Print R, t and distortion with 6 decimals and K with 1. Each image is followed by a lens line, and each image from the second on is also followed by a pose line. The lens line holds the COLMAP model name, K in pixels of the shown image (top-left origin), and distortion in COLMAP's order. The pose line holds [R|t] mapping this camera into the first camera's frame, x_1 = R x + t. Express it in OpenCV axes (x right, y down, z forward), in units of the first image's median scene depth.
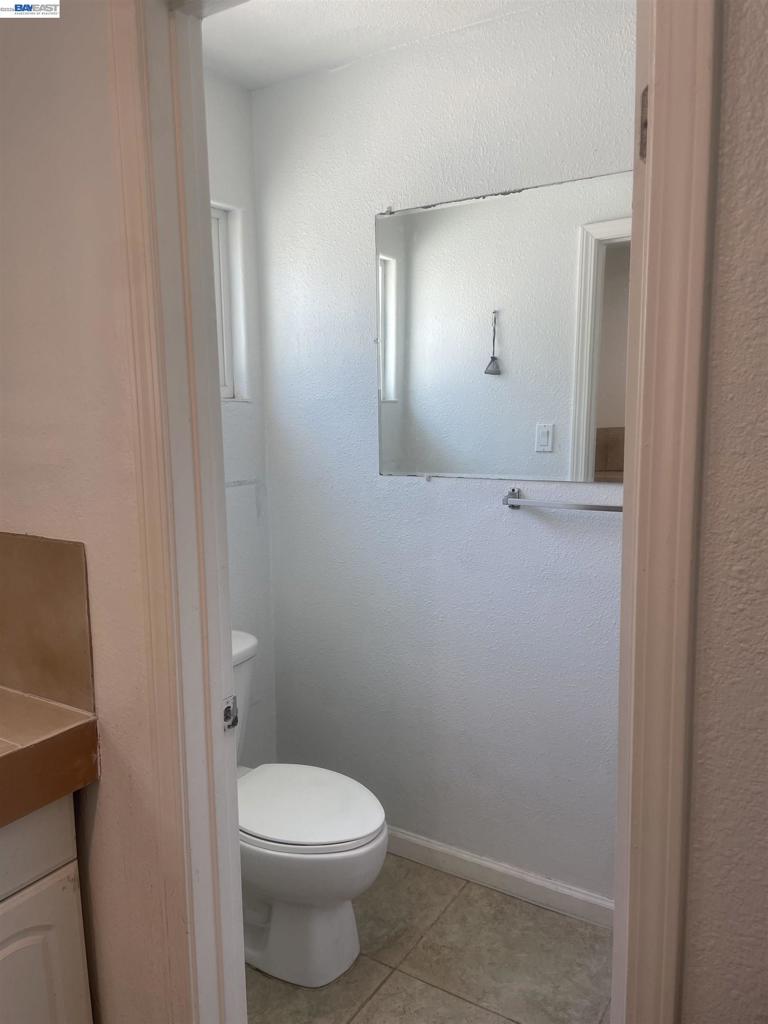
lens RADIAL K [[780.0, 0, 384.0], [0, 780.0, 512.0], [0, 0, 1]] dist [0.109429, -0.156415]
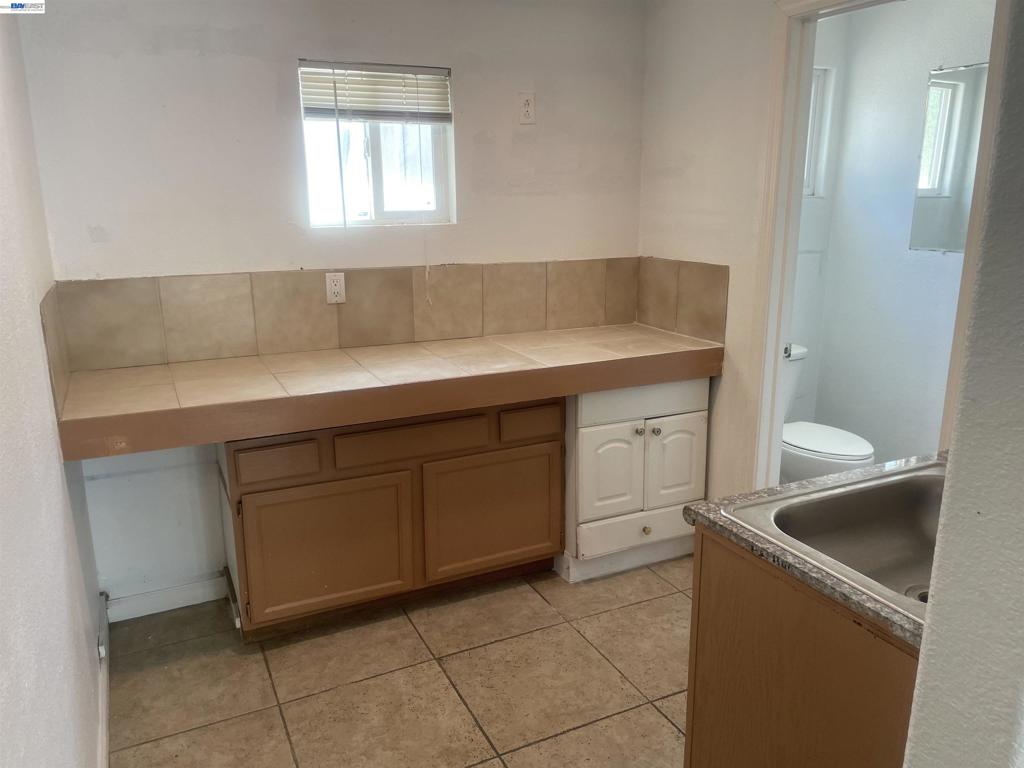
lens RADIAL K [[780.0, 0, 512.0], [0, 780.0, 384.0], [0, 0, 1]] dist [0.109429, -0.156415]
pose [[0.852515, 0.134694, -0.505050, 0.248599], [-0.082342, 0.988771, 0.124707, 0.134220], [0.516176, -0.064728, 0.854033, -1.160630]]
